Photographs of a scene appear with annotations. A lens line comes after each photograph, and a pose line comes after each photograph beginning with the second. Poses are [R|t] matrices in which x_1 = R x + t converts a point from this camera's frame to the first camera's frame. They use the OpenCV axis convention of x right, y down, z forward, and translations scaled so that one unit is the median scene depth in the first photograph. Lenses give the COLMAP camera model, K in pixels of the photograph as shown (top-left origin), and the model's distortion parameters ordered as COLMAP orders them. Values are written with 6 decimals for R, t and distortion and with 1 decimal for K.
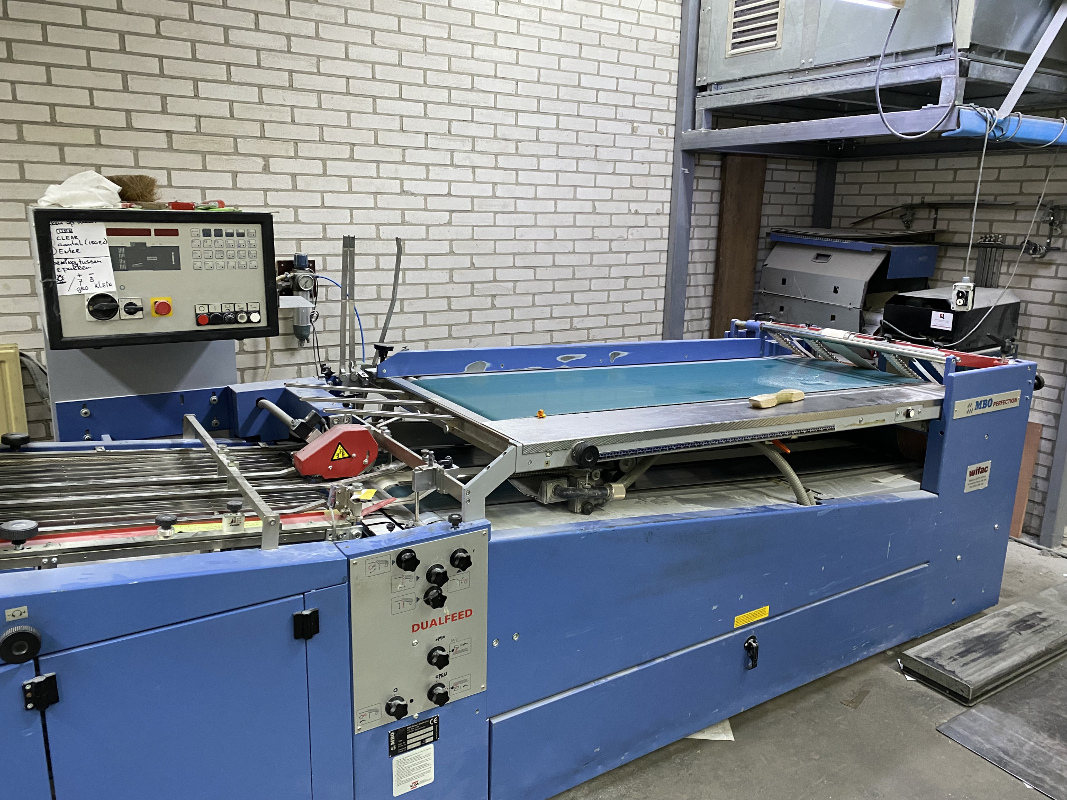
lens RADIAL K [[809.5, 0, 539.9], [0, 809.5, 392.4], [0, 0, 1]] dist [0.036178, -0.029606]
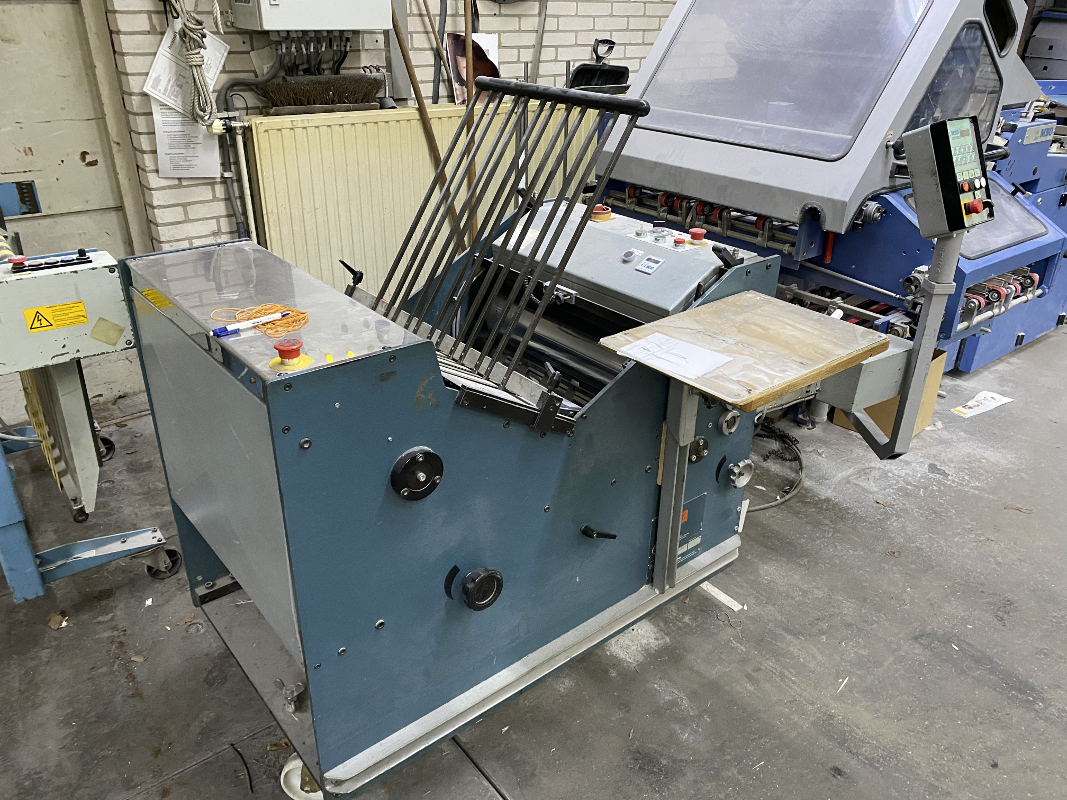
lens RADIAL K [[810.8, 0, 538.7], [0, 810.8, 401.9], [0, 0, 1]] dist [0.023908, -0.011502]
pose [[0.993448, -0.054625, 0.100383, -1.218329], [0.029430, 0.971029, 0.237144, 0.157671], [-0.110429, -0.232636, 0.966274, -0.689359]]
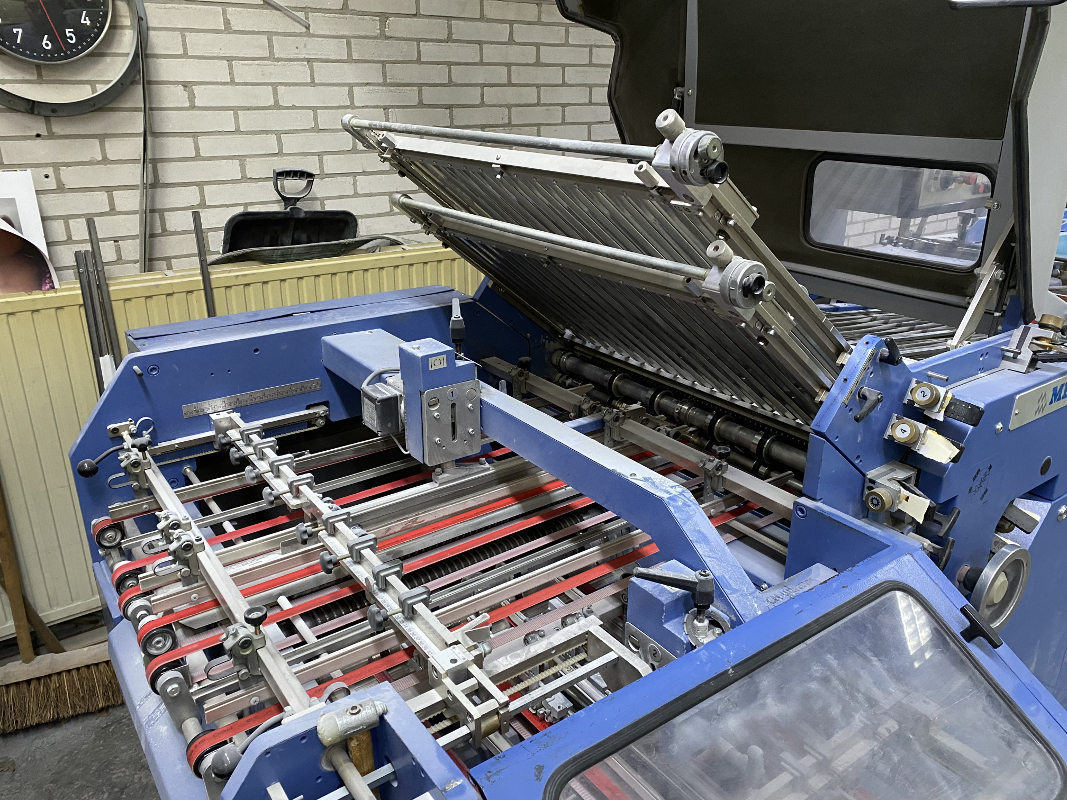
lens RADIAL K [[809.5, 0, 539.9], [0, 809.5, 392.4], [0, 0, 1]] dist [0.036178, -0.029606]
pose [[0.997789, -0.041353, 0.052023, -0.744890], [0.033878, 0.989970, 0.137154, 0.009735], [-0.057173, -0.135089, 0.989183, -0.077825]]
